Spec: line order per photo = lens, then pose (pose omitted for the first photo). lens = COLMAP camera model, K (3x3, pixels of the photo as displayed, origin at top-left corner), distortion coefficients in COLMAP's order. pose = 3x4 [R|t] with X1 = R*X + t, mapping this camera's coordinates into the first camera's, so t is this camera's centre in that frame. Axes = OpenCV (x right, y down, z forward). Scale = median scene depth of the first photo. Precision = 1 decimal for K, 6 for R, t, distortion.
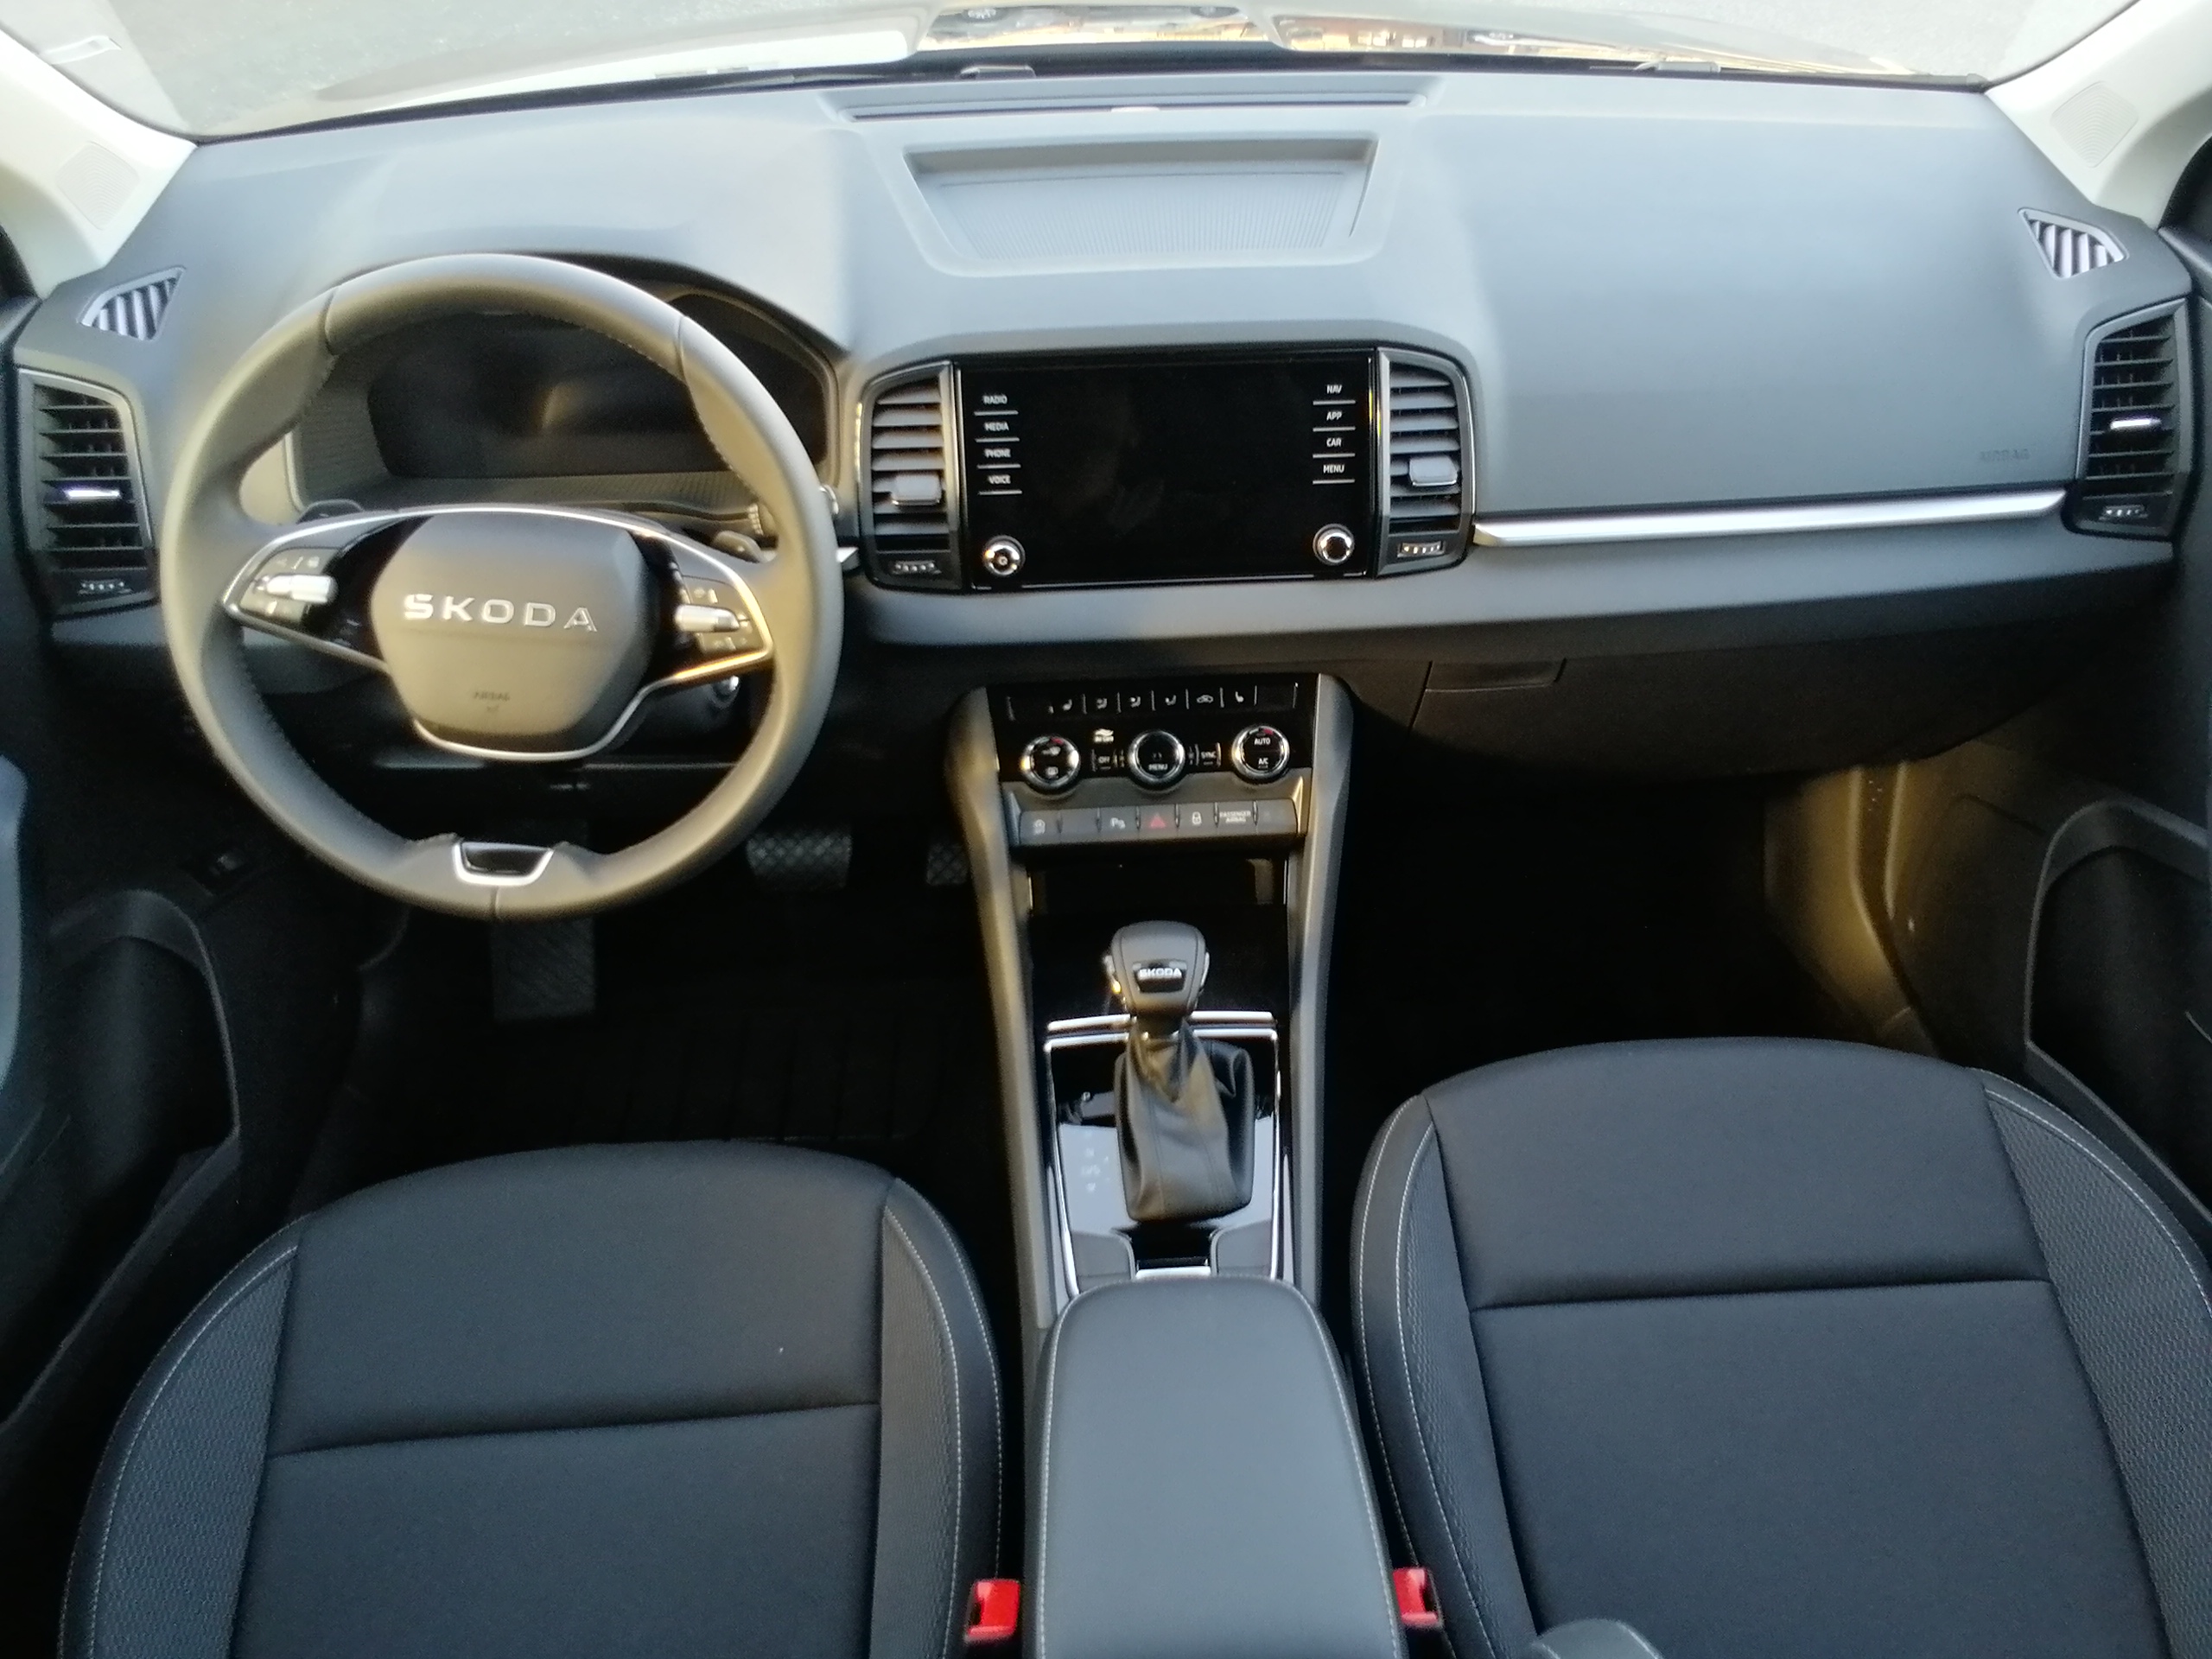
lens RADIAL K [[1738.4, 0, 1106.0], [0, 1738.4, 829.5], [0, 0, 1]] dist [-0.036625, 0.115610]
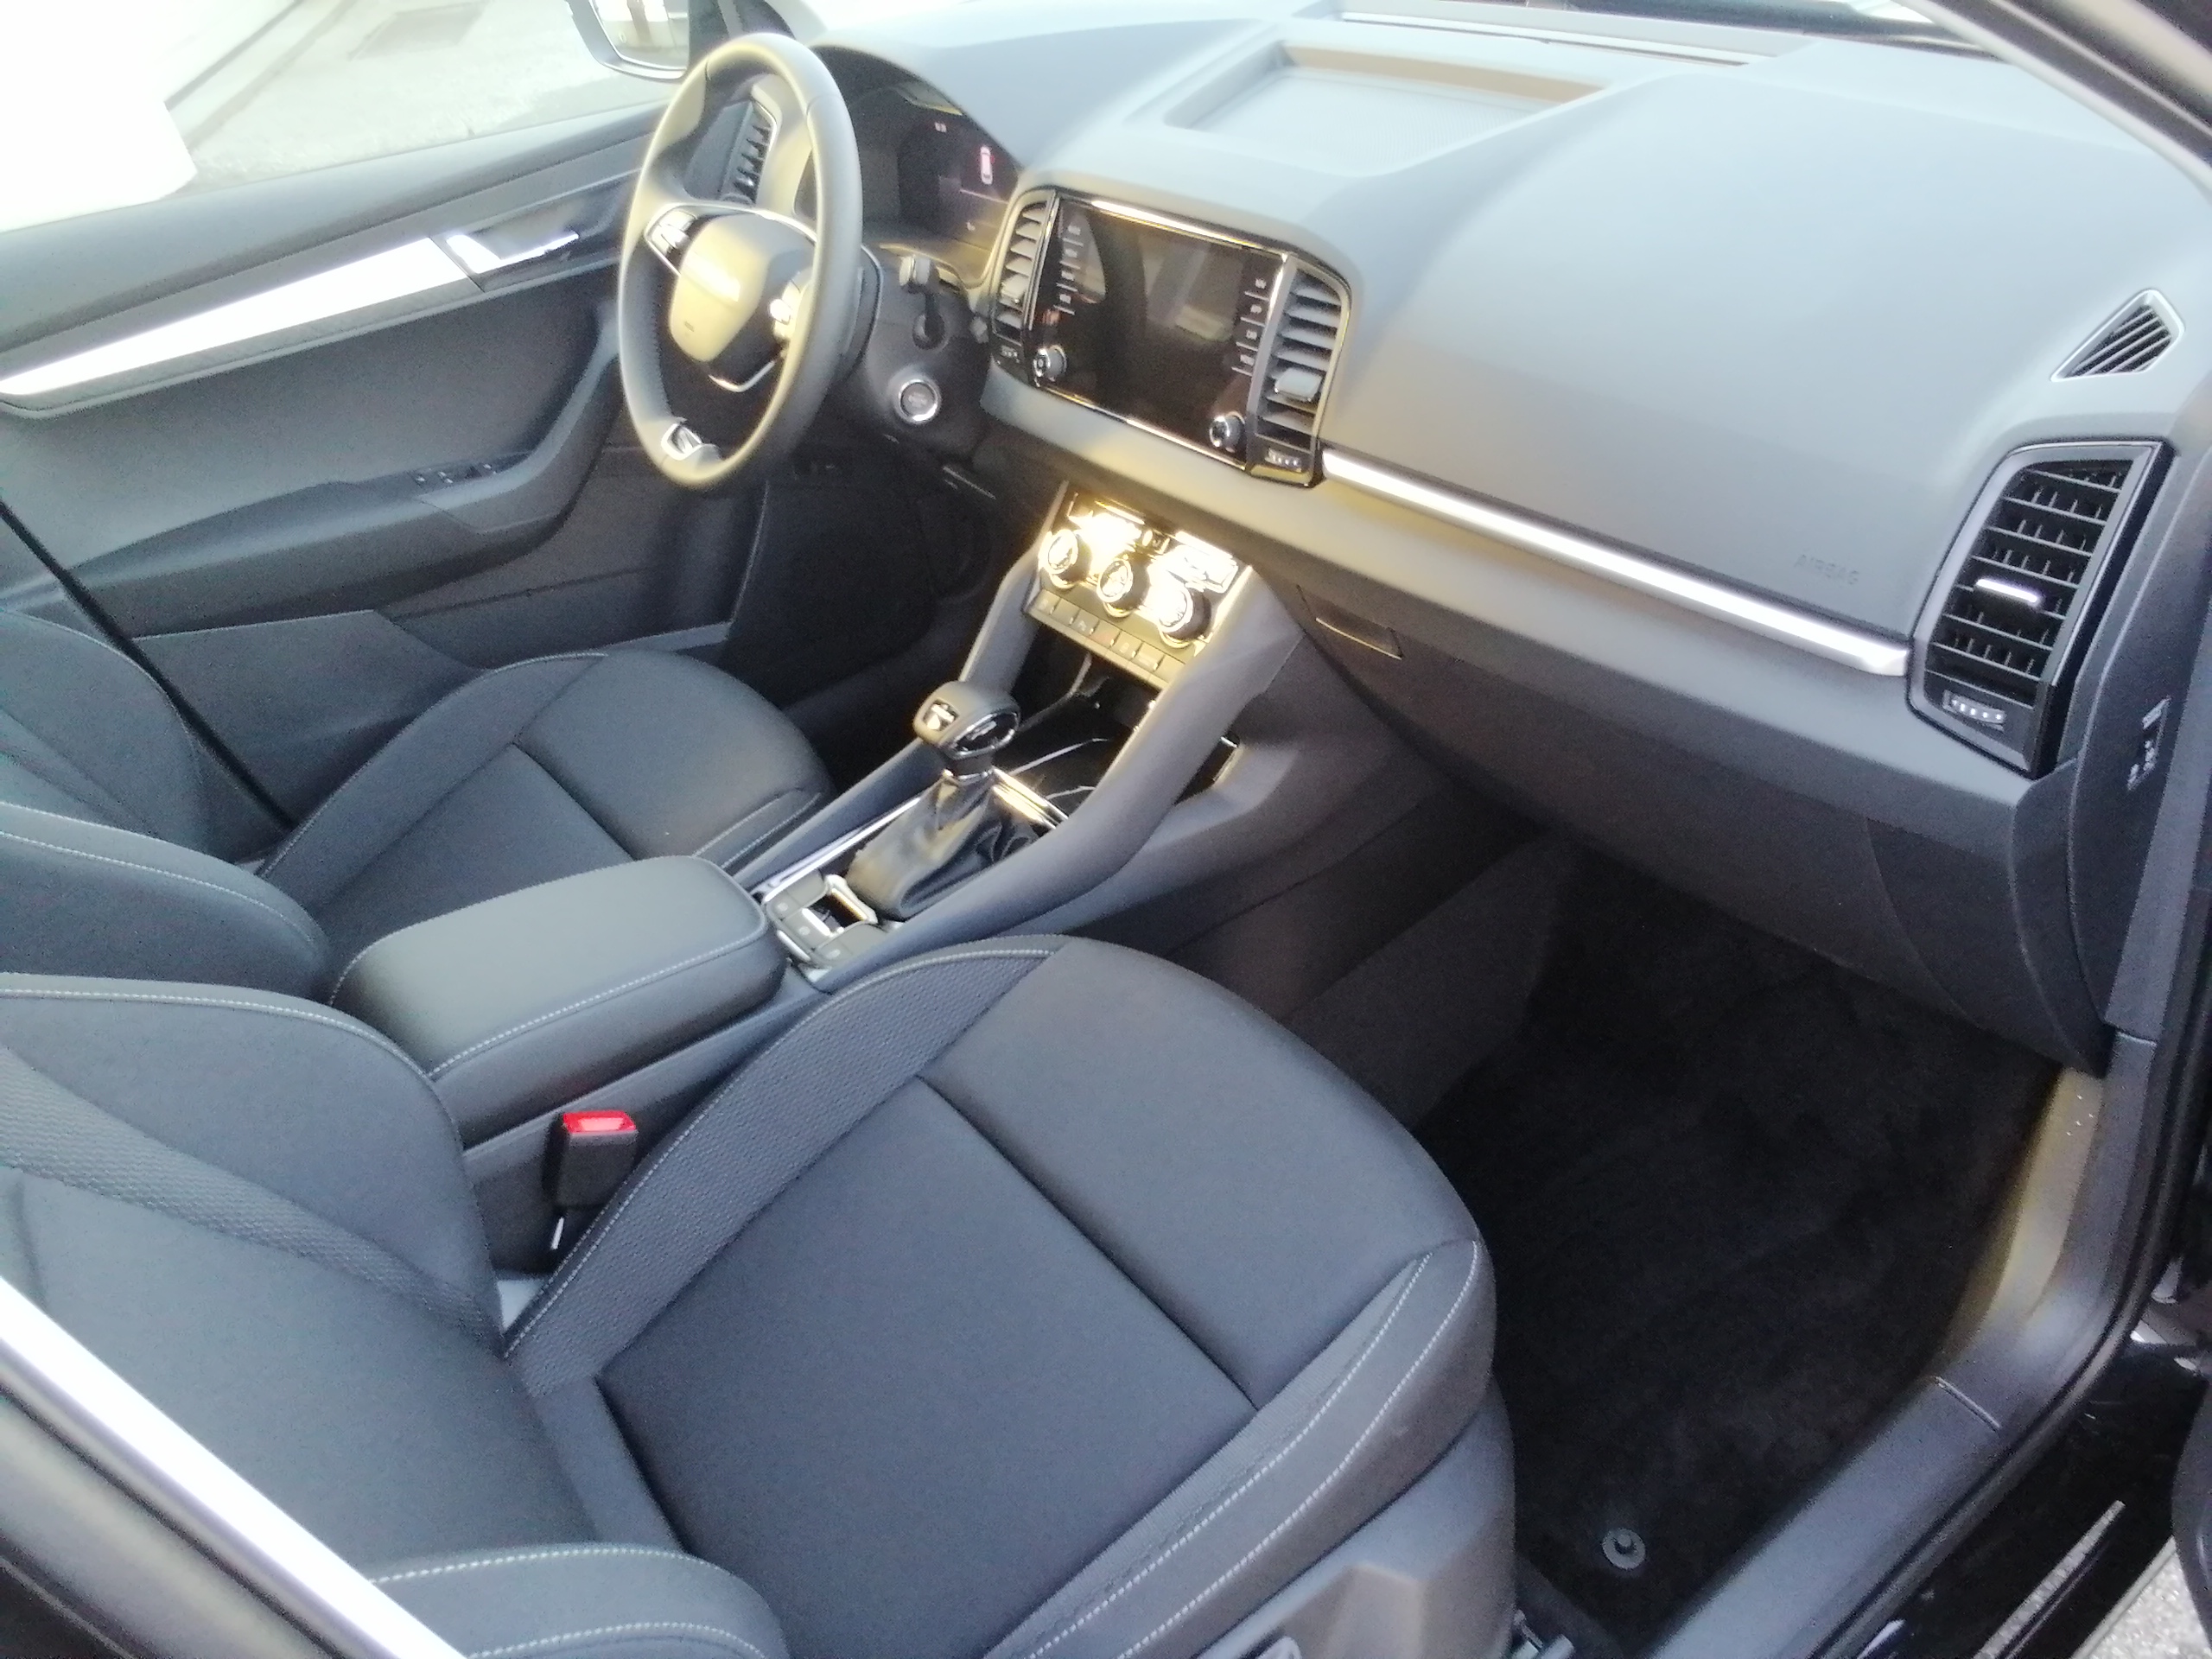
lens RADIAL K [[1738.4, 0, 1106.0], [0, 1738.4, 829.5], [0, 0, 1]] dist [-0.036625, 0.115610]
pose [[0.542689, 0.435991, -0.717914, 0.946117], [-0.439605, 0.875747, 0.199536, -0.129081], [0.715707, 0.207312, 0.666922, 0.293556]]
